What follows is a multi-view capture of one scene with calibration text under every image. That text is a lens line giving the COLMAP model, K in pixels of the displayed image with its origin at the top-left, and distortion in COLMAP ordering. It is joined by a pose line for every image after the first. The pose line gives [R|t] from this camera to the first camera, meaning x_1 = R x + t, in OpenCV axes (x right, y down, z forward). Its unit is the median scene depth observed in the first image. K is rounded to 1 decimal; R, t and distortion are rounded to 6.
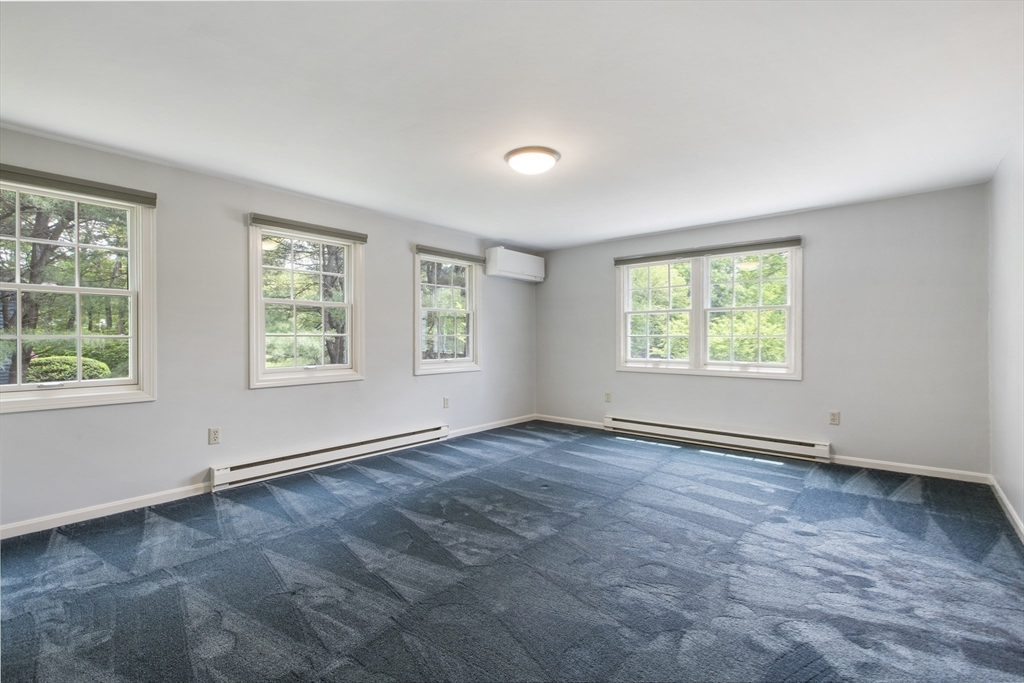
lens RADIAL K [[459.7, 0, 512.0], [0, 459.7, 341.5], [0, 0, 1]] dist [0.001775, 0.000096]
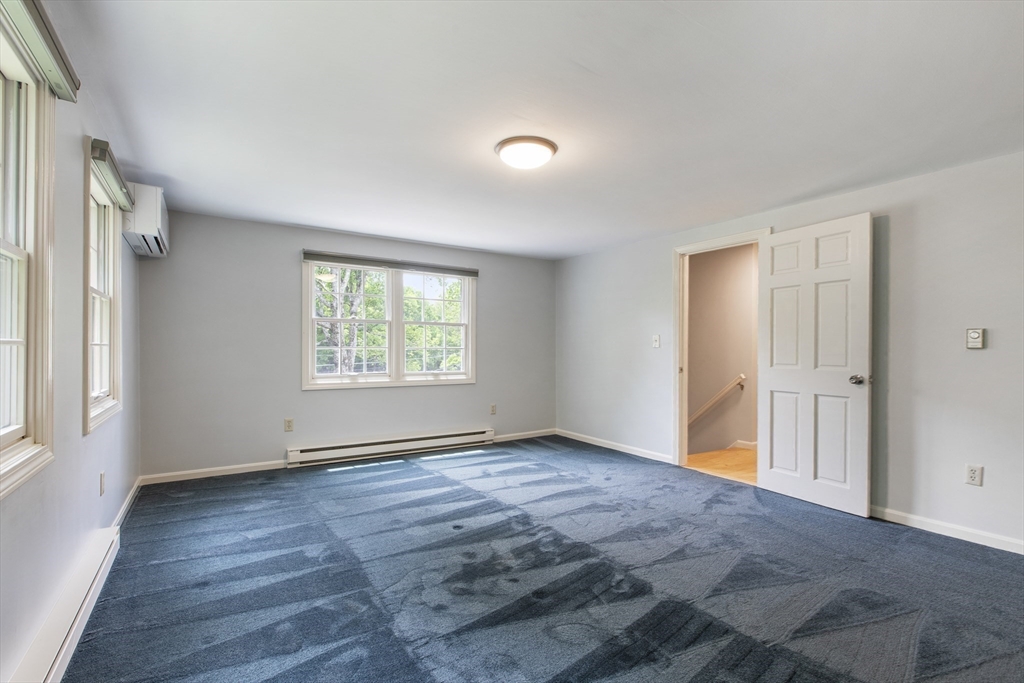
lens RADIAL K [[468.3, 0, 513.3], [0, 468.3, 349.7], [0, 0, 1]] dist [-0.000475, -0.000037]
pose [[0.290931, 0.001085, 0.956743, -0.597049], [0.006581, 0.999973, -0.003136, -0.003294], [-0.956721, 0.007209, 0.290916, 0.543370]]
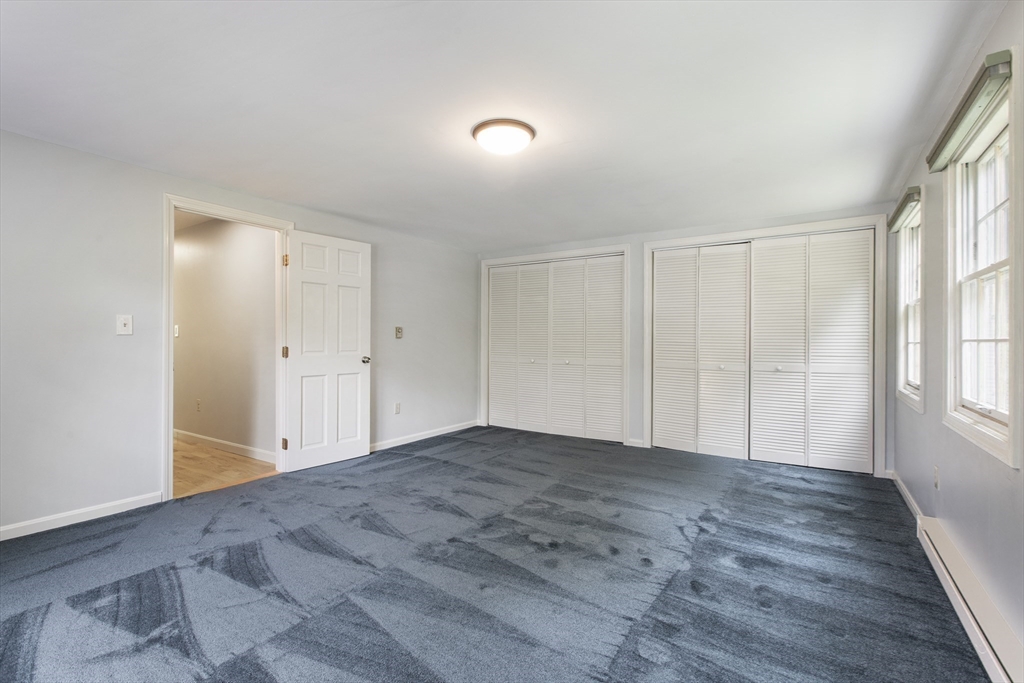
lens RADIAL K [[457.4, 0, 514.5], [0, 457.4, 338.9], [0, 0, 1]] dist [0.008533, -0.000067]
pose [[-0.993773, -0.006340, -0.111244, 0.088262], [-0.007486, 0.999923, 0.009895, -0.015809], [0.111173, 0.010666, -0.993744, 1.339557]]
